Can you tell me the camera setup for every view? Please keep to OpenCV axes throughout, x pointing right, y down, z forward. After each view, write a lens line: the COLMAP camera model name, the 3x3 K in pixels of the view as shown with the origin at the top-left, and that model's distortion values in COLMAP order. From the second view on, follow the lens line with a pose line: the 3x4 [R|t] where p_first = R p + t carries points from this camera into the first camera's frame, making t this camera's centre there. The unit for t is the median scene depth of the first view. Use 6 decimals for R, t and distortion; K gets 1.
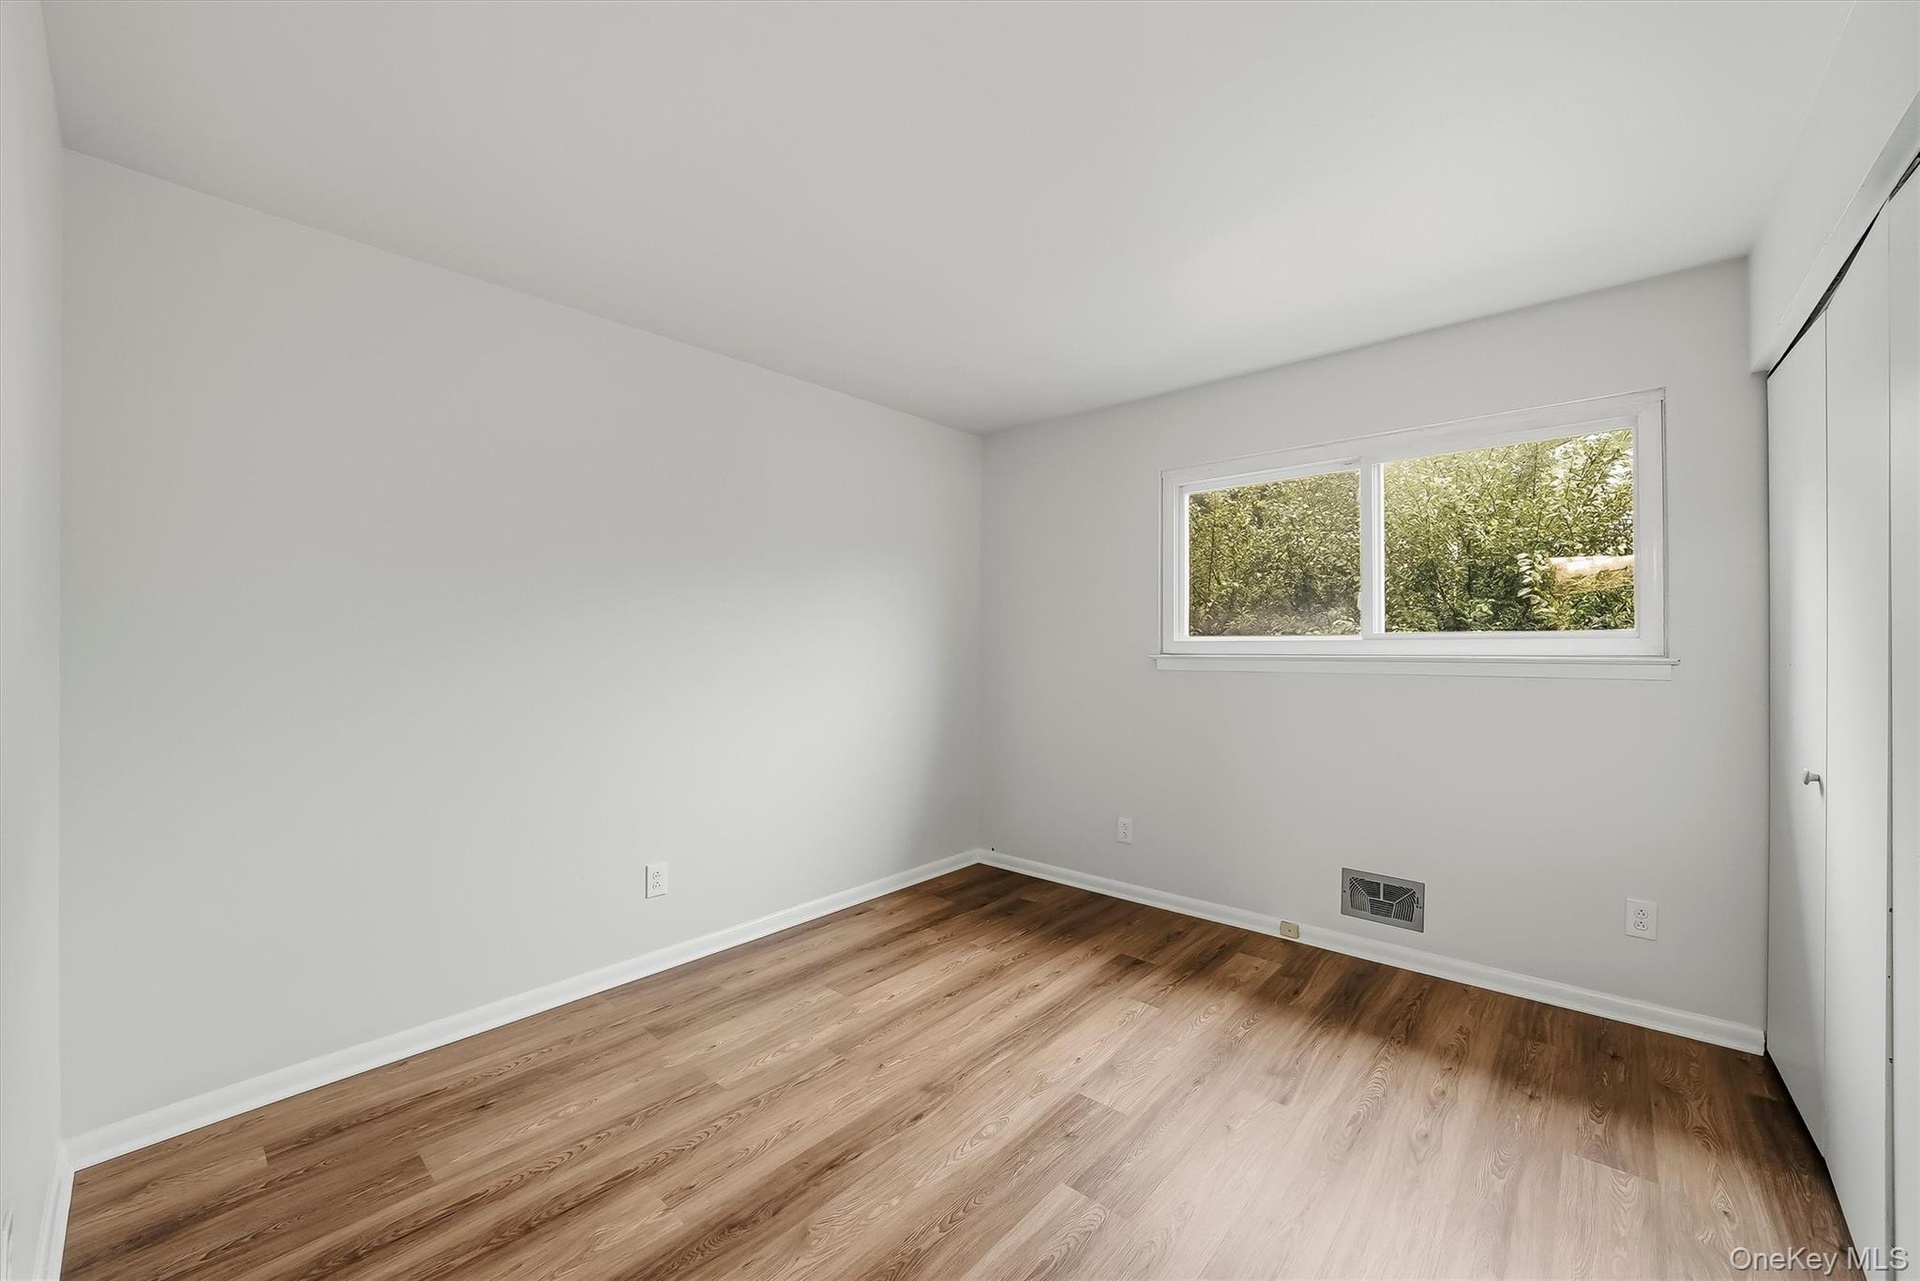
lens RADIAL K [[756.2, 0, 966.3], [0, 756.2, 633.9], [0, 0, 1]] dist [-0.008052, 0.000068]
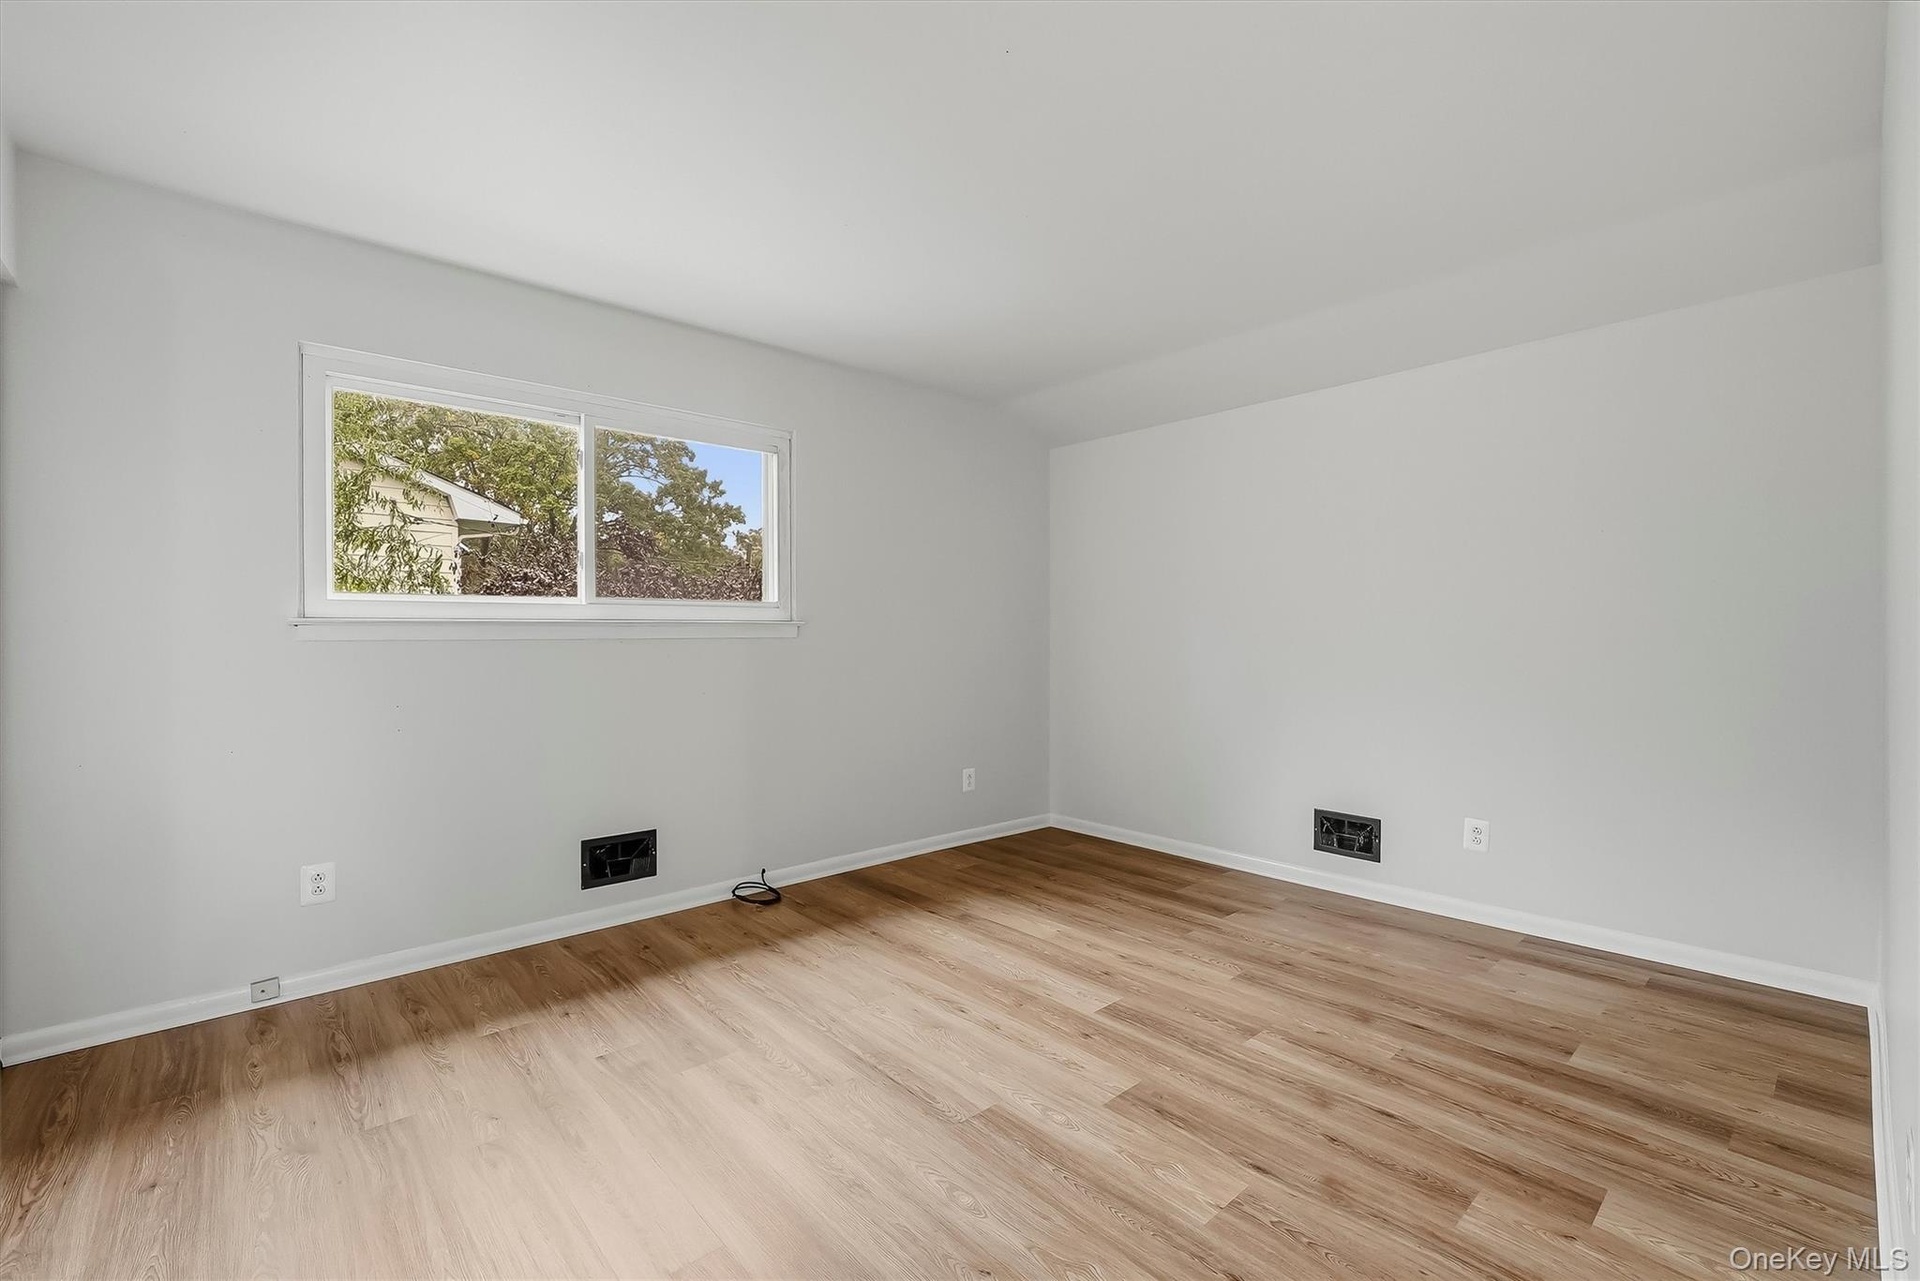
lens RADIAL K [[794.8, 0, 965.2], [0, 794.8, 640.1], [0, 0, 1]] dist [-0.005260, 0.000649]
pose [[0.133196, -0.026980, 0.990722, -0.411823], [-0.026460, 0.999176, 0.030768, 0.007276], [-0.990737, -0.030313, 0.132372, 0.379294]]
